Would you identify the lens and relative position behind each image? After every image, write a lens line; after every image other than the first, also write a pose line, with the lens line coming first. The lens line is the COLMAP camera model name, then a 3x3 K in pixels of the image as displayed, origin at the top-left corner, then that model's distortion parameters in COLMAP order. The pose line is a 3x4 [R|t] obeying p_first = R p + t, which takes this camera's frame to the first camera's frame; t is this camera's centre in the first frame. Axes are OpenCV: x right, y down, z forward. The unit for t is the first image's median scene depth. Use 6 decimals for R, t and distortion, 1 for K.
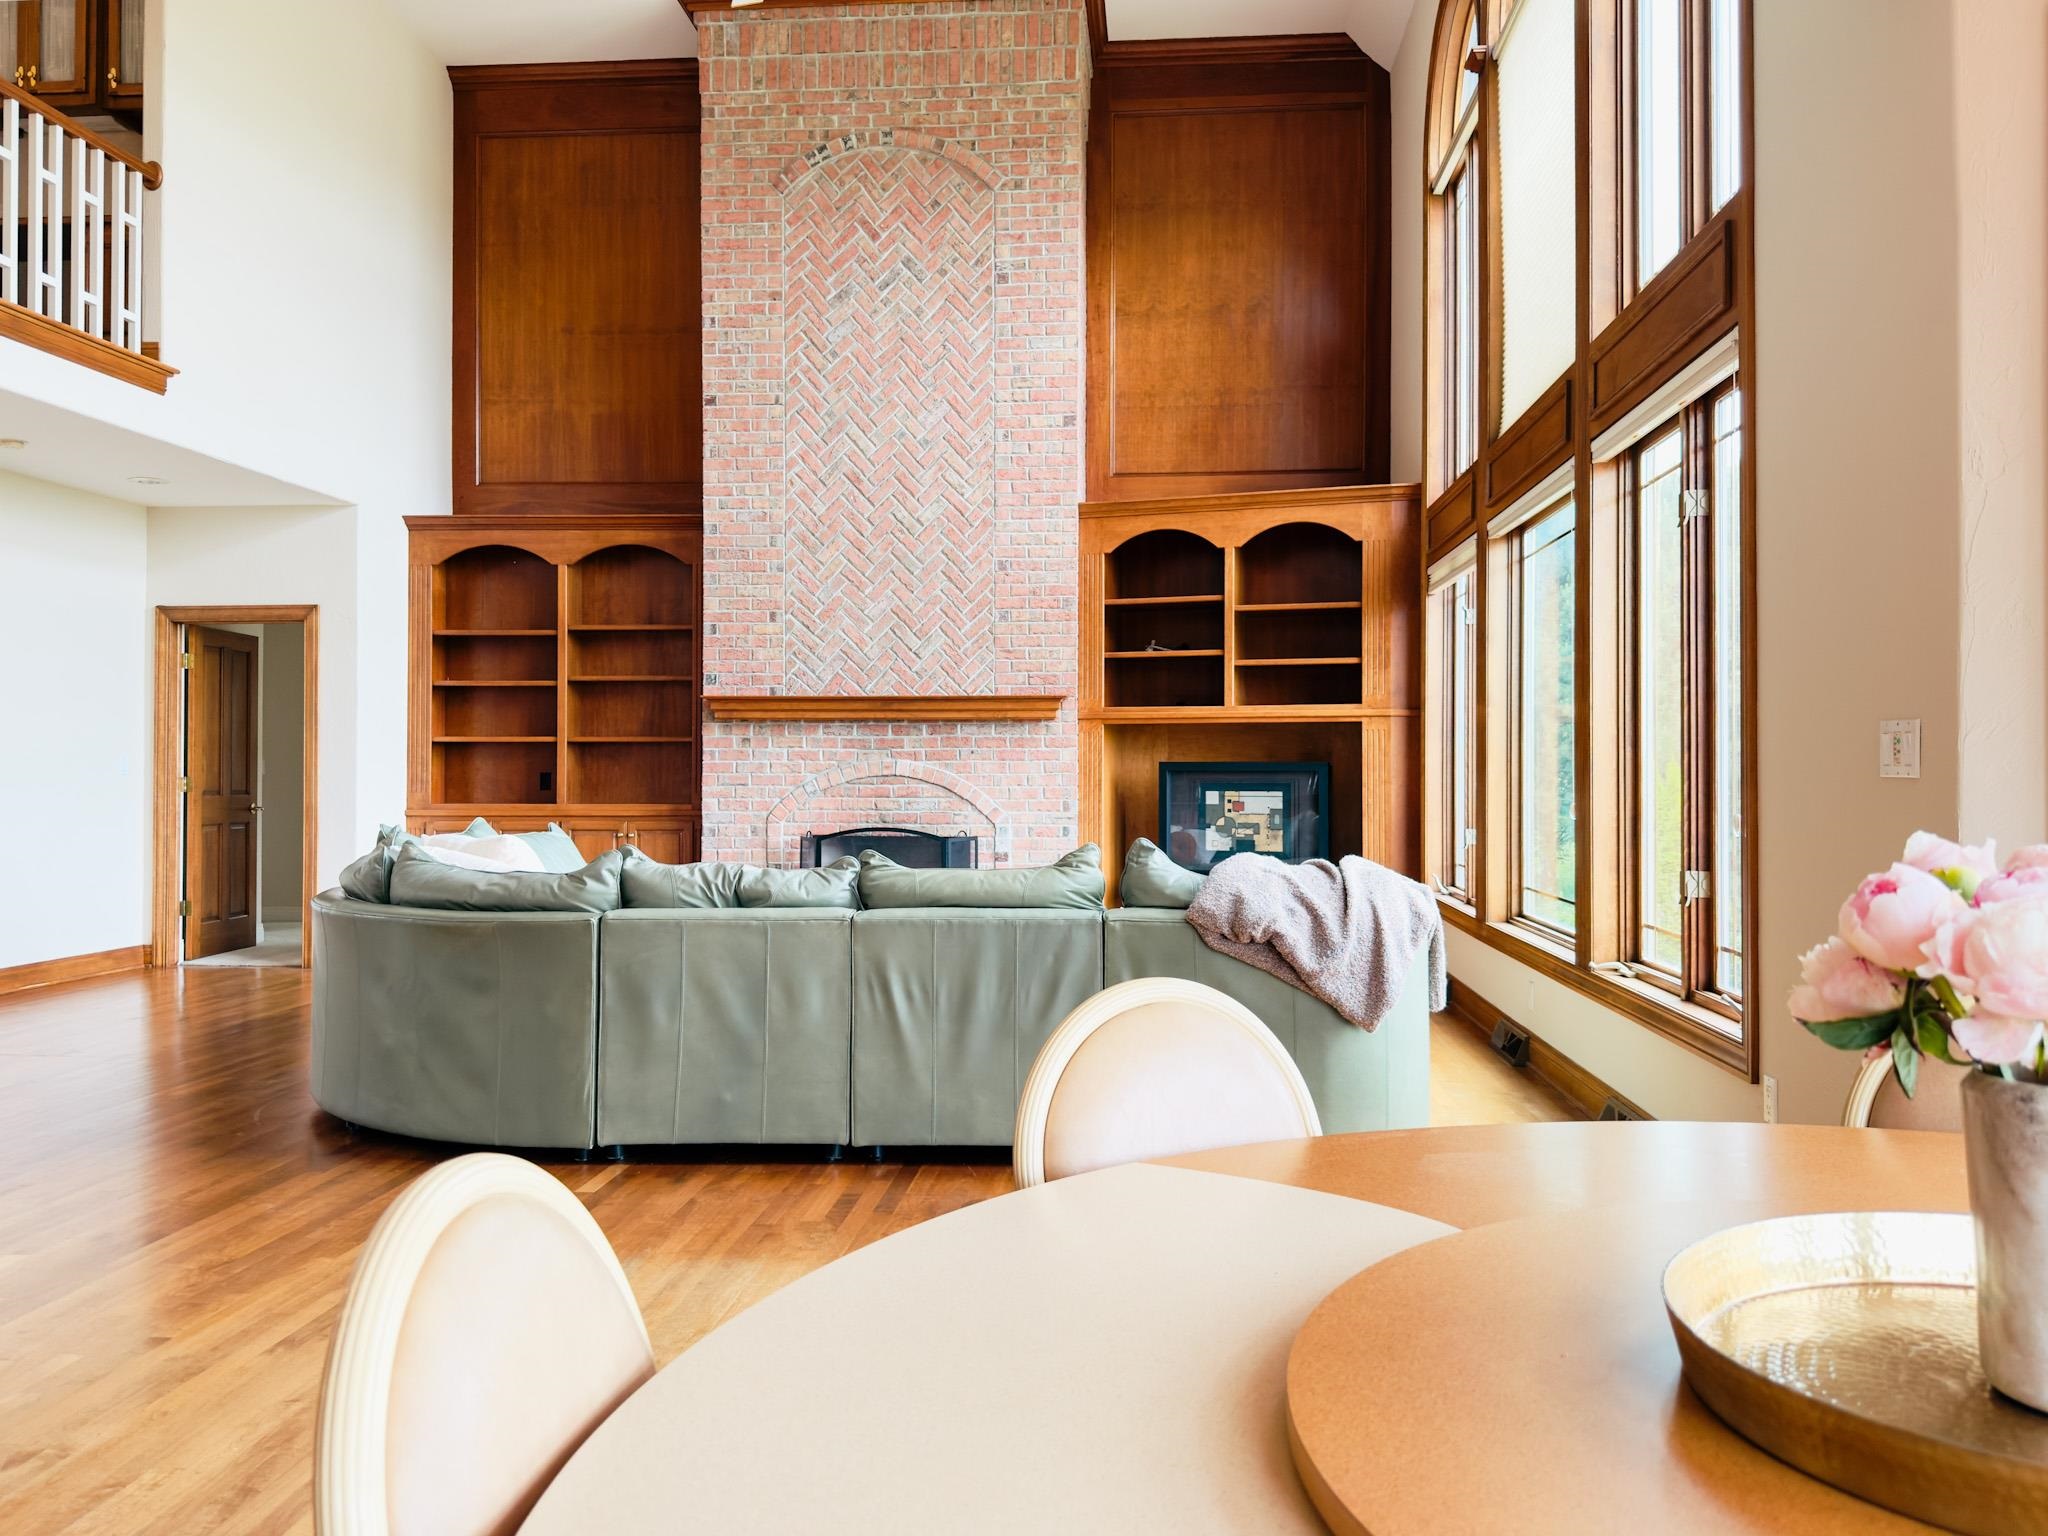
lens RADIAL K [[1511.9, 0, 1052.3], [0, 1511.9, 734.6], [0, 0, 1]] dist [0.193680, -0.277669]
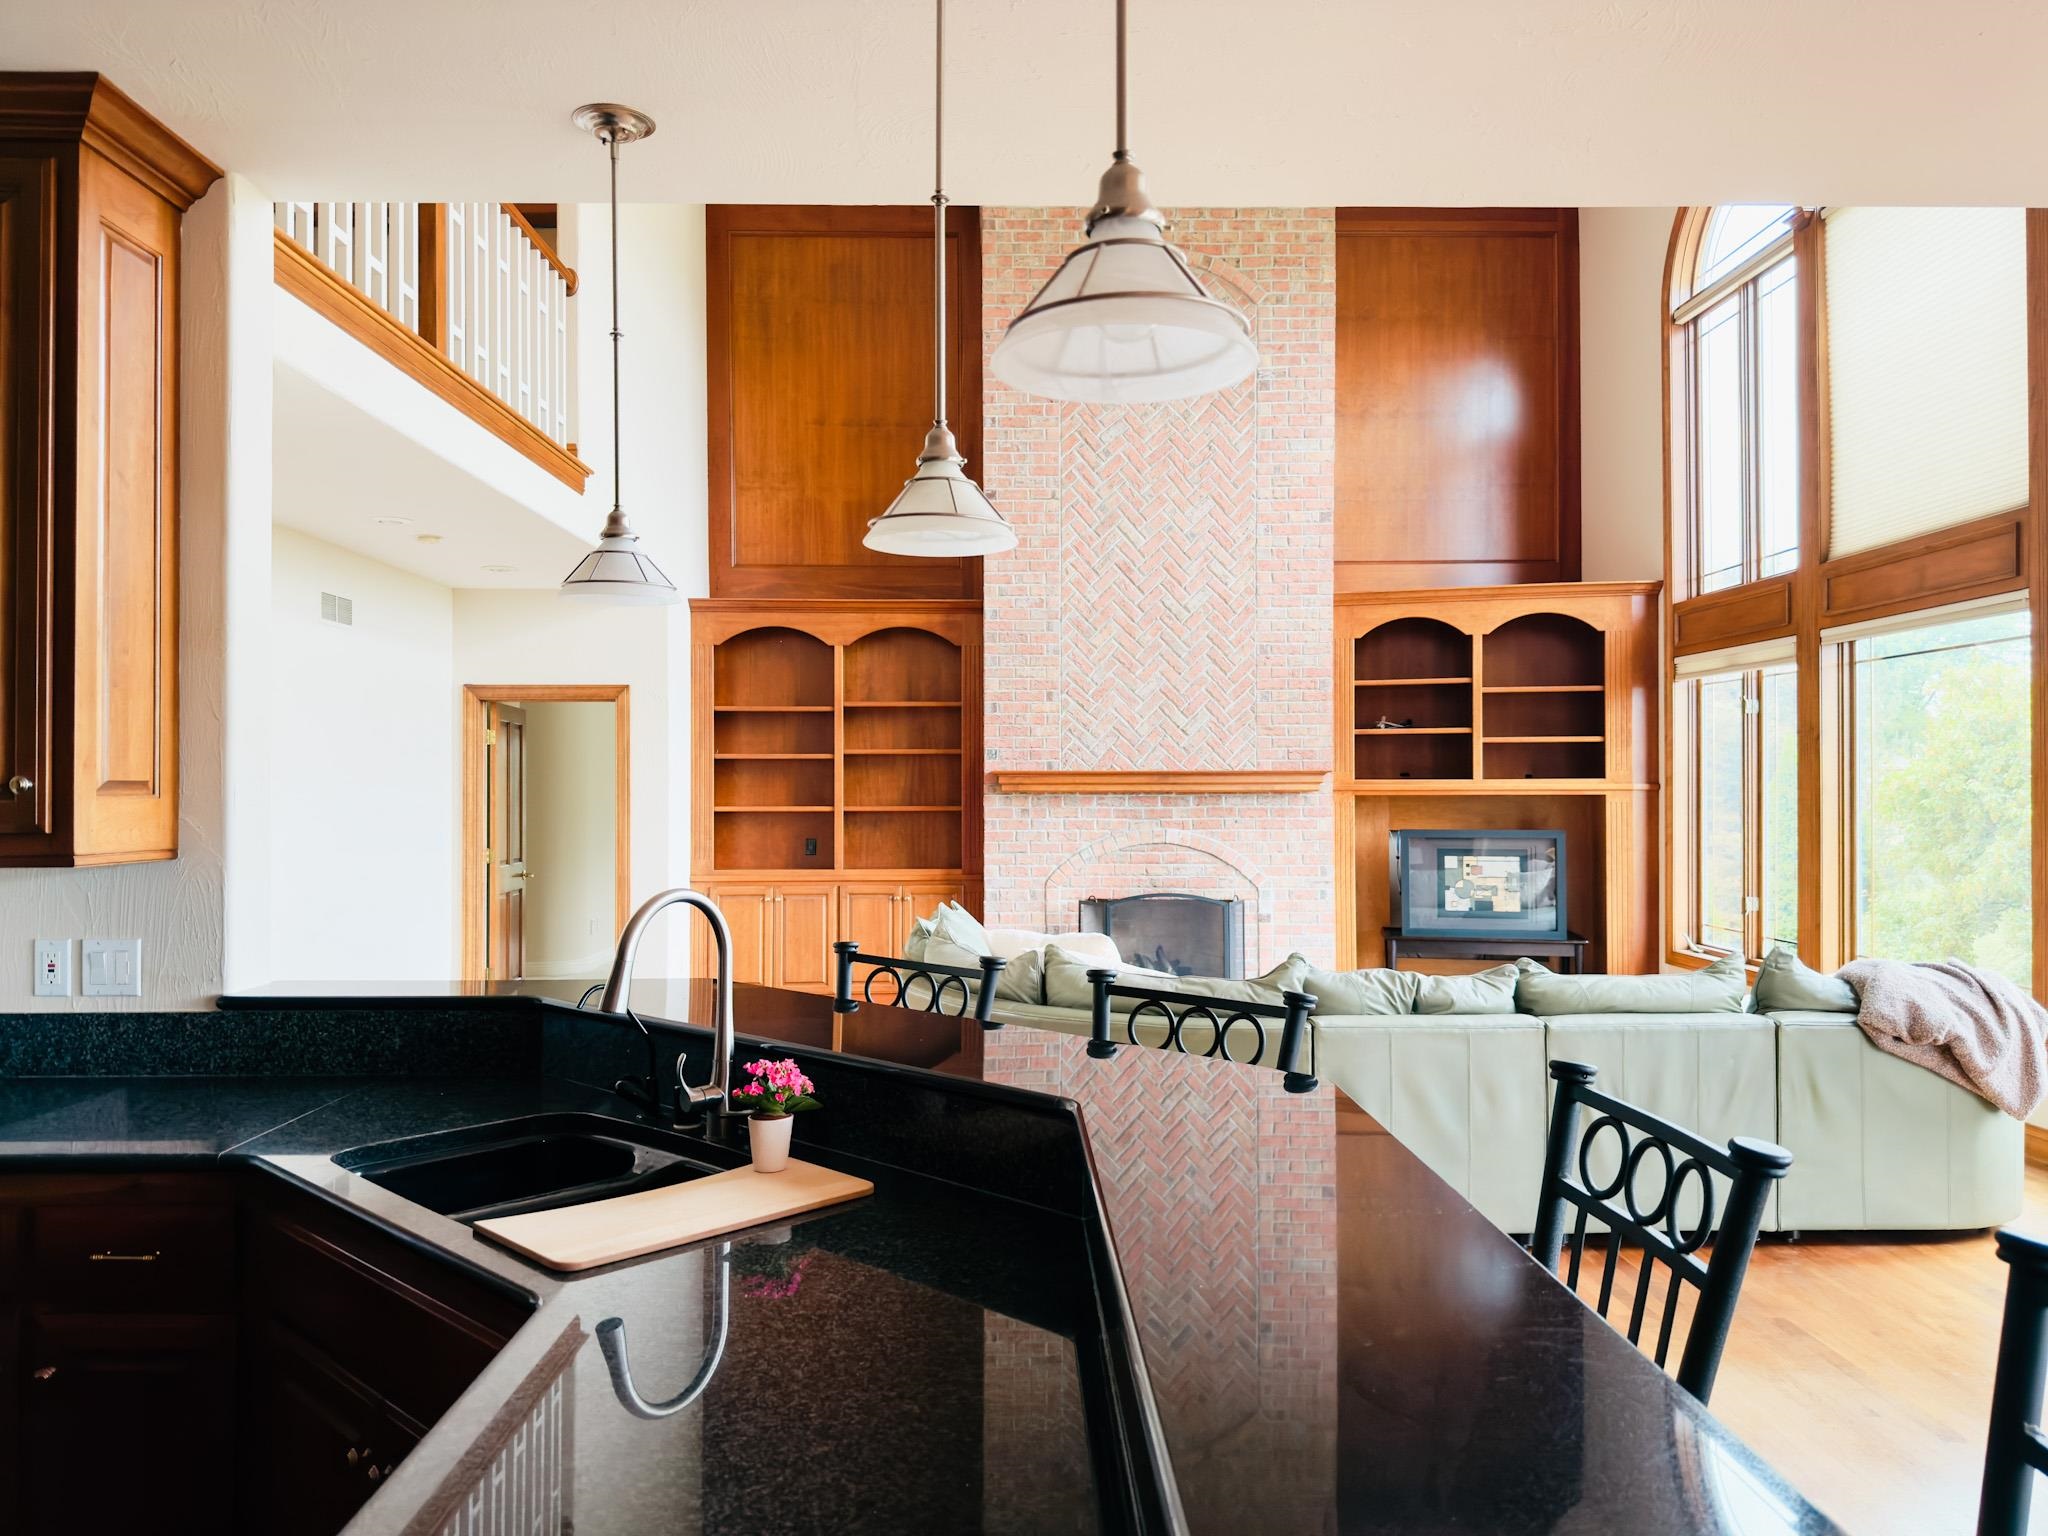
lens RADIAL K [[1386.2, 0, 1024.0], [0, 1386.2, 768.0], [0, 0, 1]] dist [0.162793, -0.195830]
pose [[0.993604, -0.002256, 0.112898, -0.313200], [0.001156, 0.999951, 0.009811, -0.036403], [-0.112914, -0.009618, 0.993558, 0.027497]]
